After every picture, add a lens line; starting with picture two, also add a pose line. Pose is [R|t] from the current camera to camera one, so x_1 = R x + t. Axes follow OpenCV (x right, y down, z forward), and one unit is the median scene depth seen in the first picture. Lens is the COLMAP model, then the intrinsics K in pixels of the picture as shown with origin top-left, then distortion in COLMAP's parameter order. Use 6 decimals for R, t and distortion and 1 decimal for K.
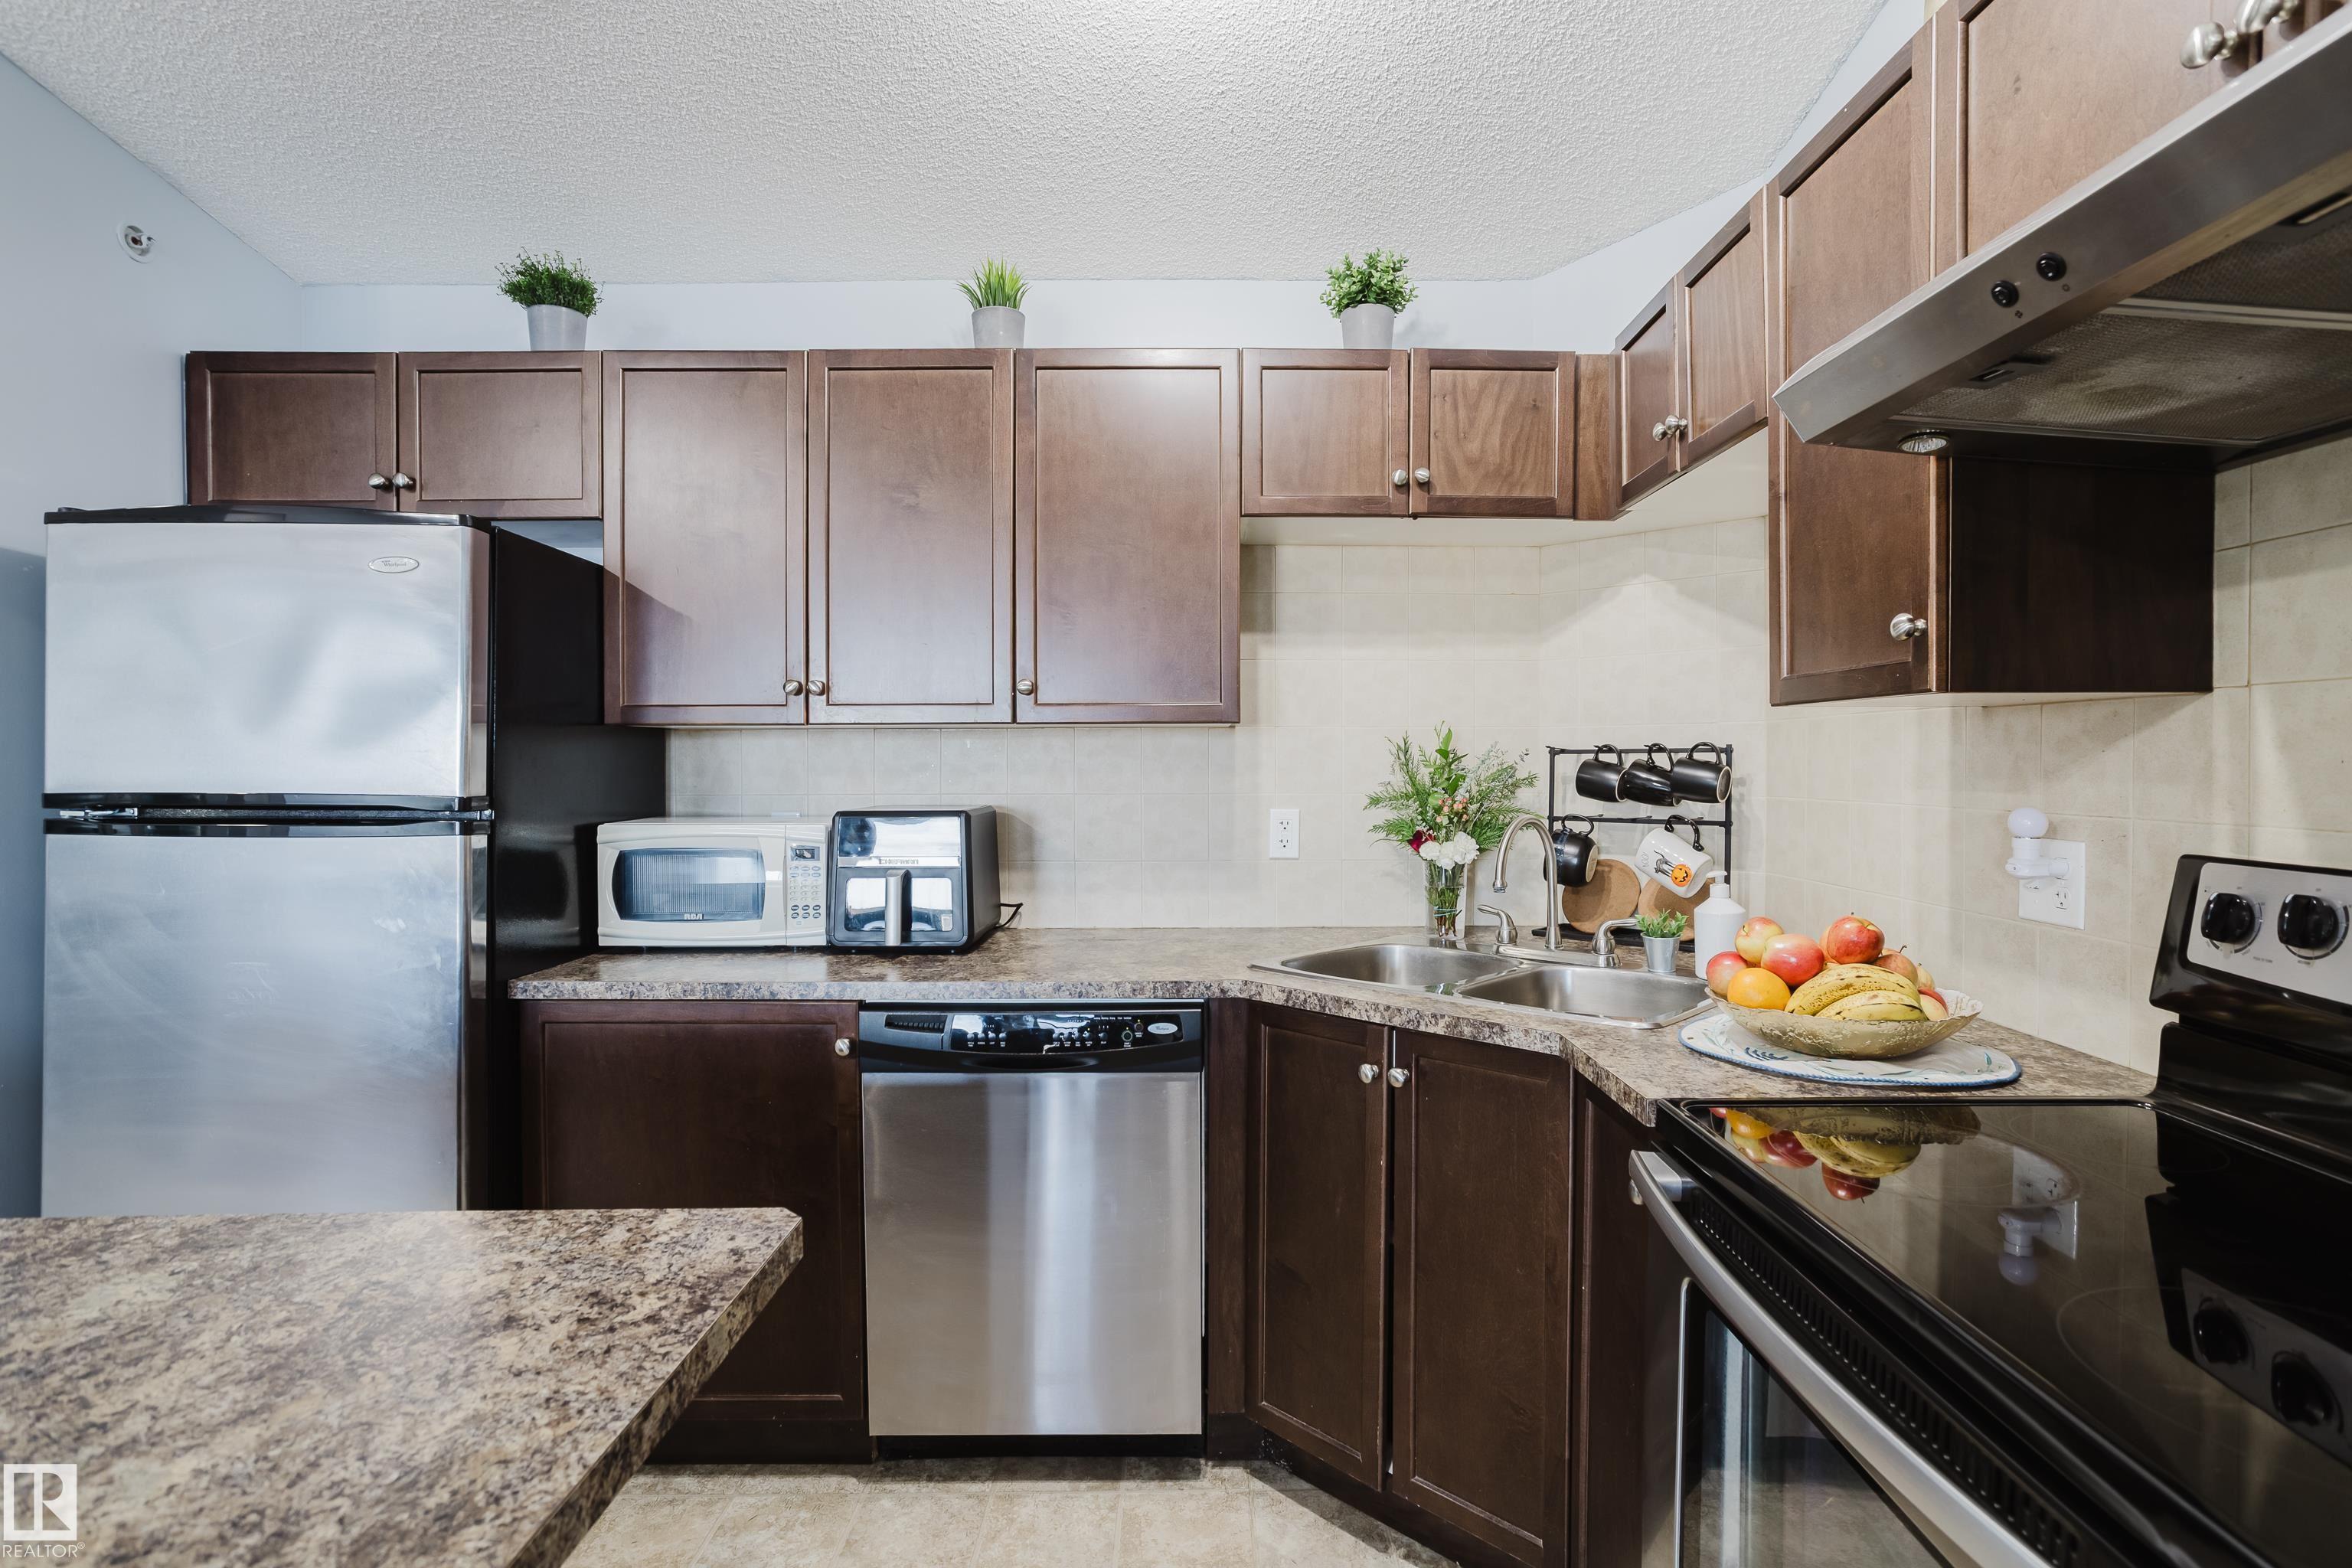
lens RADIAL K [[1154.5, 0, 1209.8], [0, 1154.5, 775.2], [0, 0, 1]] dist [-0.057450, 0.035718]
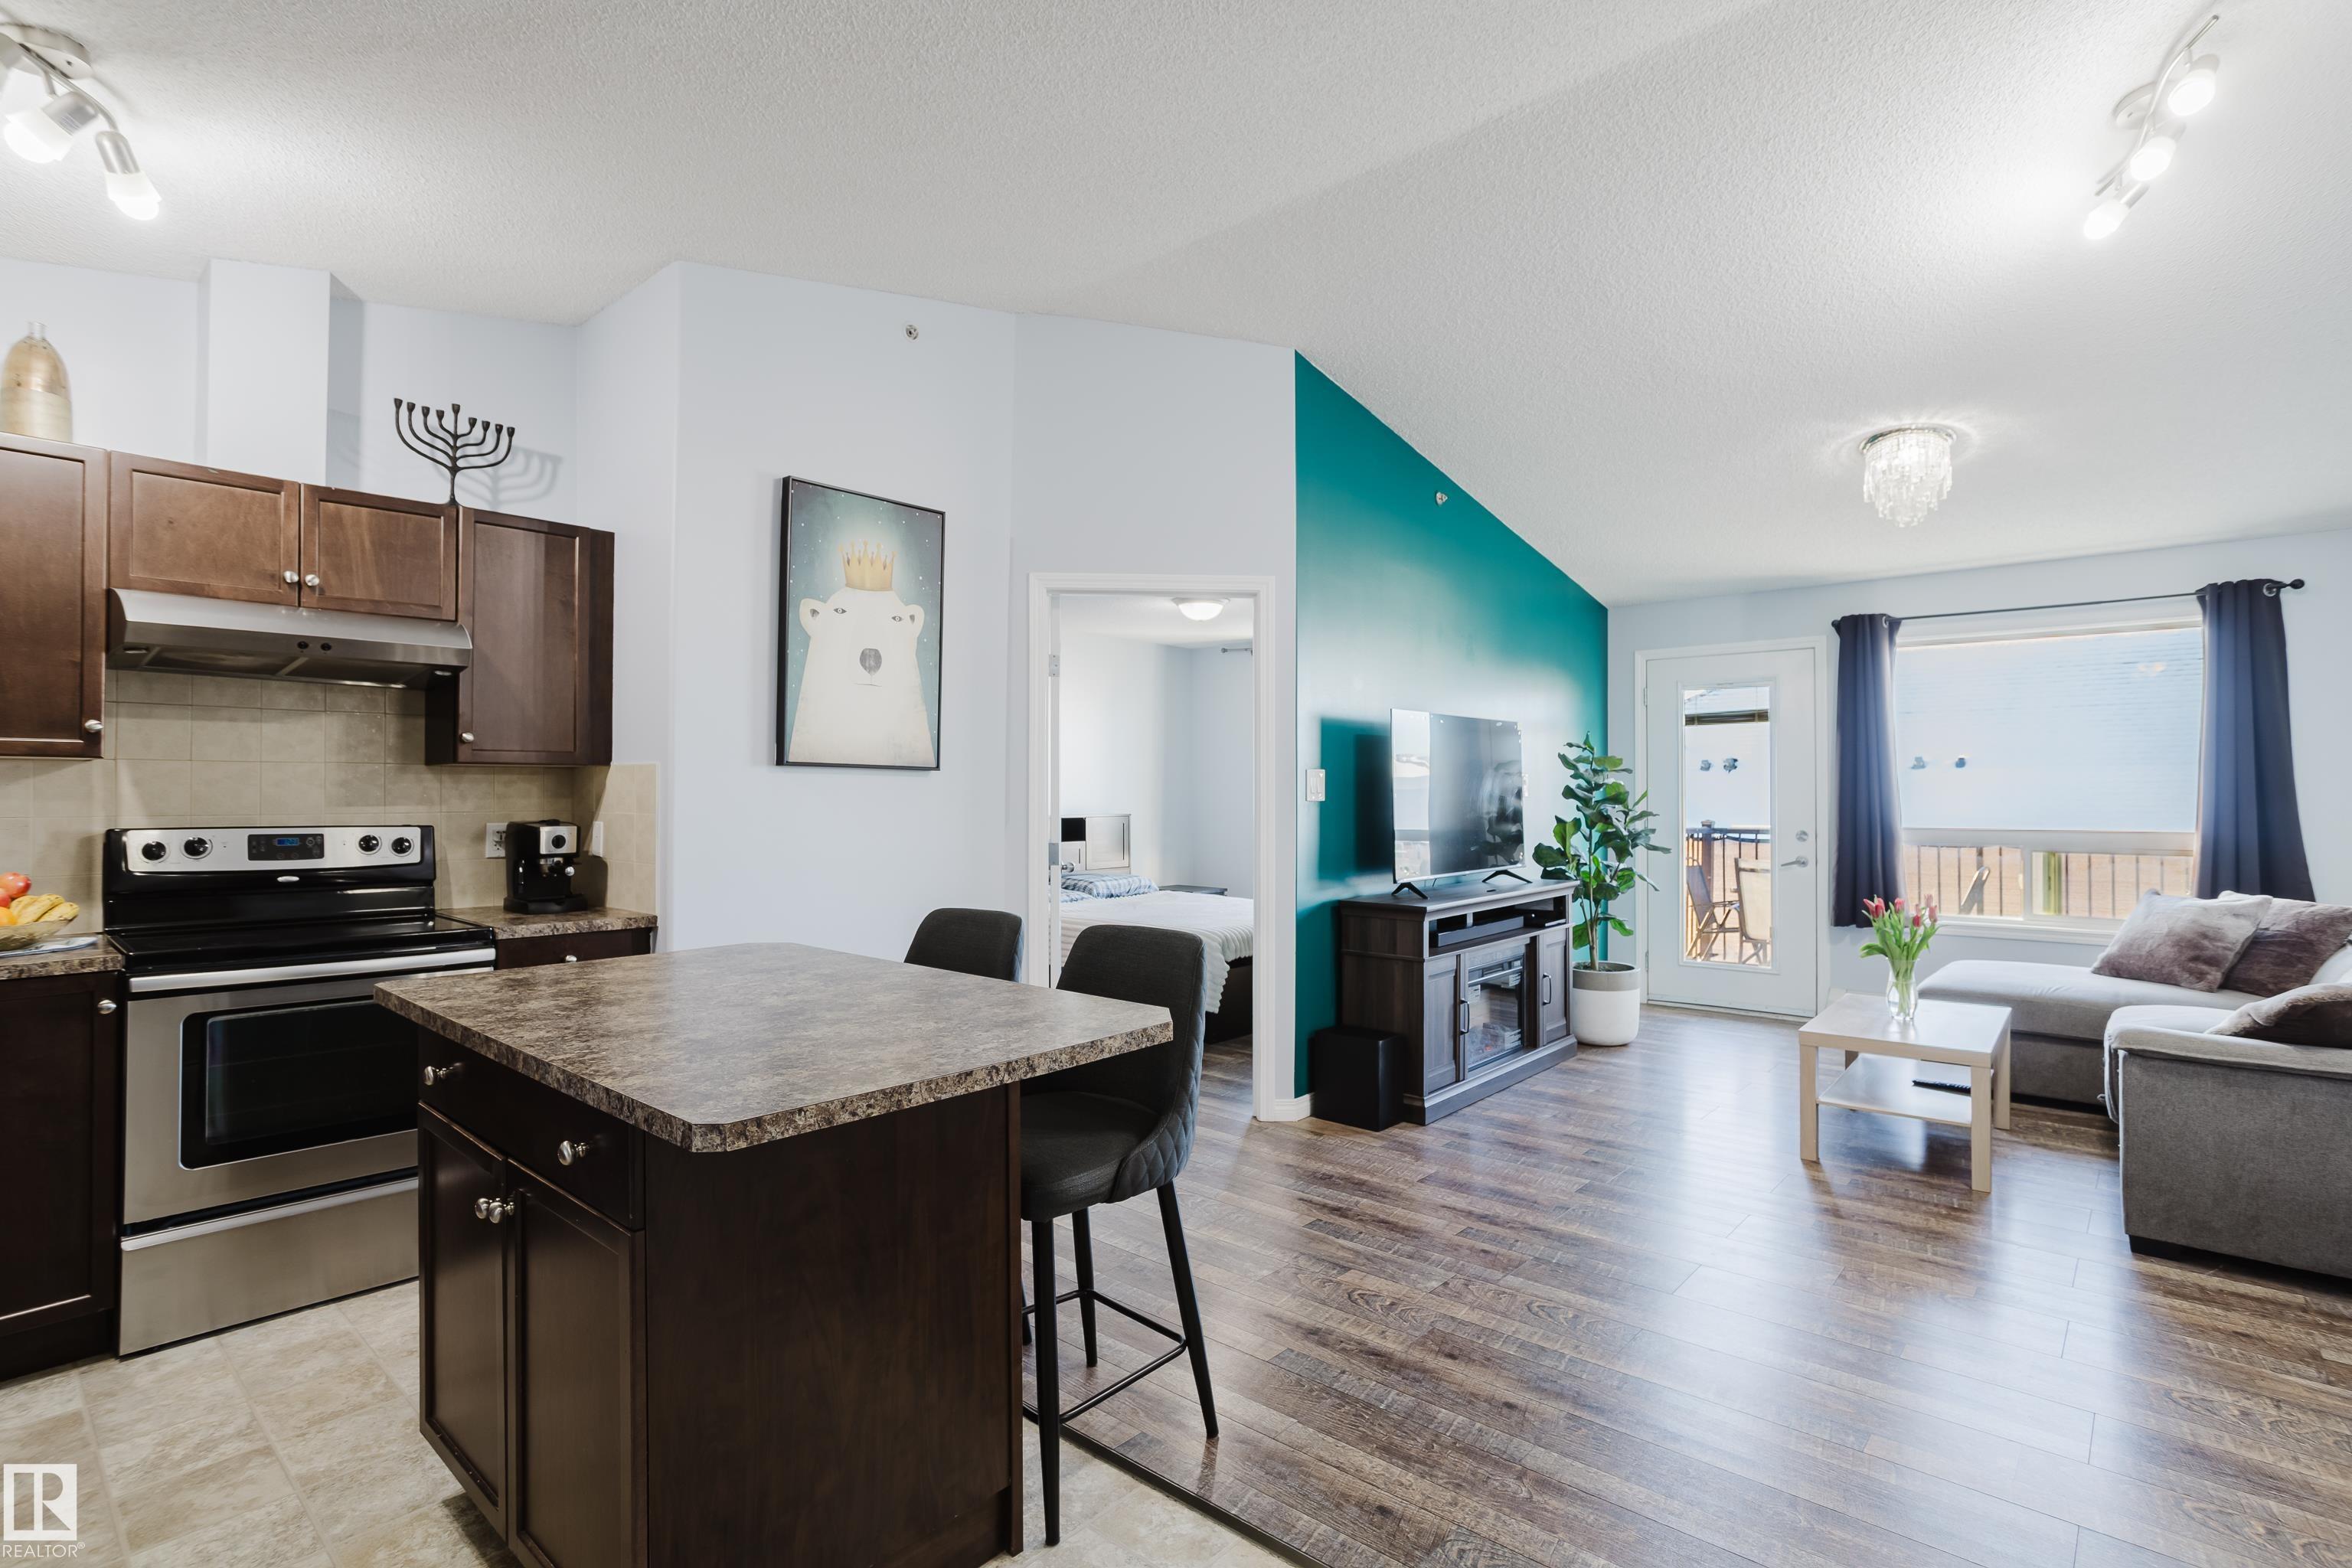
lens RADIAL K [[1138.8, 0, 1171.5], [0, 1138.8, 772.1], [0, 0, 1]] dist [-0.044988, 0.023978]
pose [[-0.739428, 0.014477, 0.673081, -1.448580], [0.008908, 0.999892, -0.011720, -0.001731], [-0.673177, -0.002671, -0.739476, 0.750900]]
